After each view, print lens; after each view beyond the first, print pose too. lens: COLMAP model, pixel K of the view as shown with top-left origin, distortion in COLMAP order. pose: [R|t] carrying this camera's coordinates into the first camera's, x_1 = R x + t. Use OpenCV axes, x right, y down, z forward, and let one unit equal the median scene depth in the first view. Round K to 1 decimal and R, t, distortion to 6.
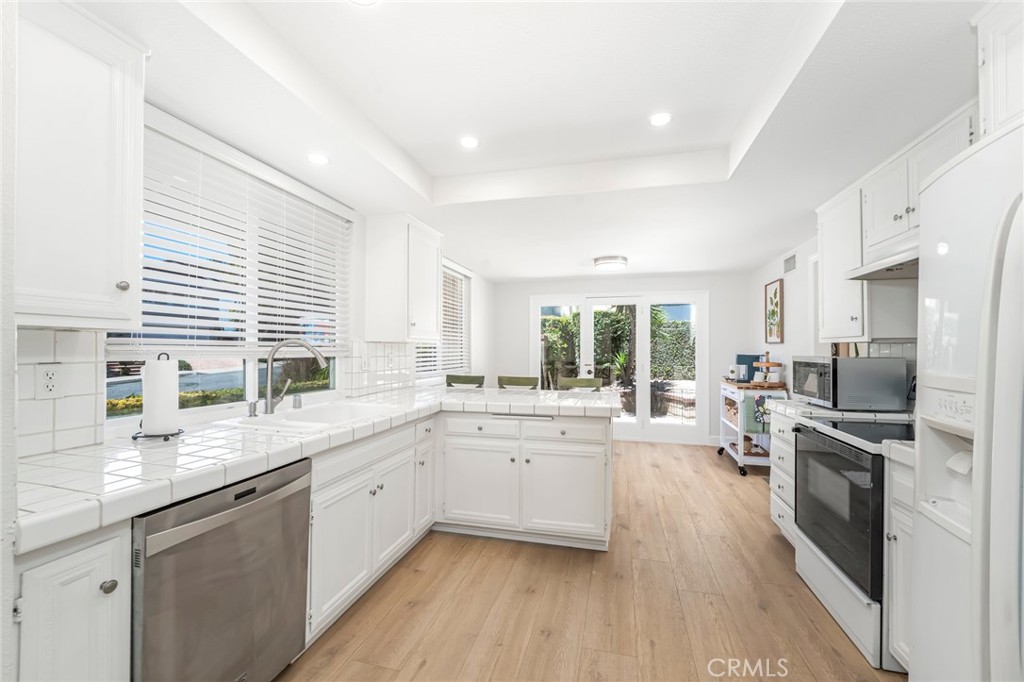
lens RADIAL K [[412.9, 0, 512.0], [0, 412.9, 341.0], [0, 0, 1]] dist [-0.001279, -0.000348]
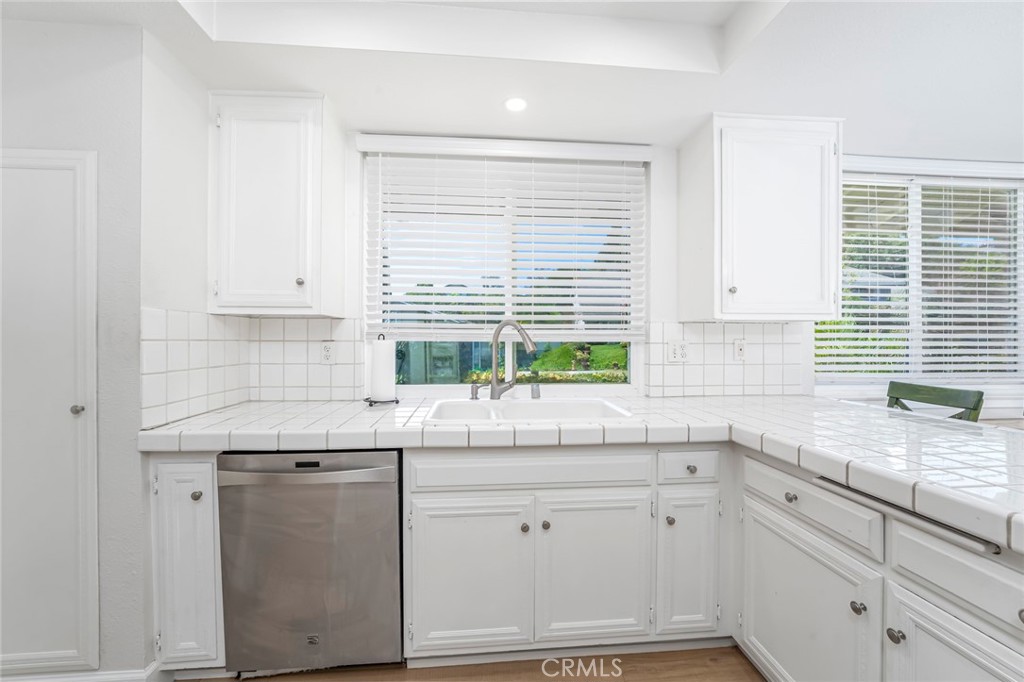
lens RADIAL K [[412.9, 0, 512.0], [0, 412.9, 341.0], [0, 0, 1]] dist [-0.001279, -0.000348]
pose [[0.341398, -0.002673, -0.939915, 0.266122], [0.016061, 0.999867, 0.002991, 0.032658], [0.939782, -0.016117, 0.341395, 0.592035]]
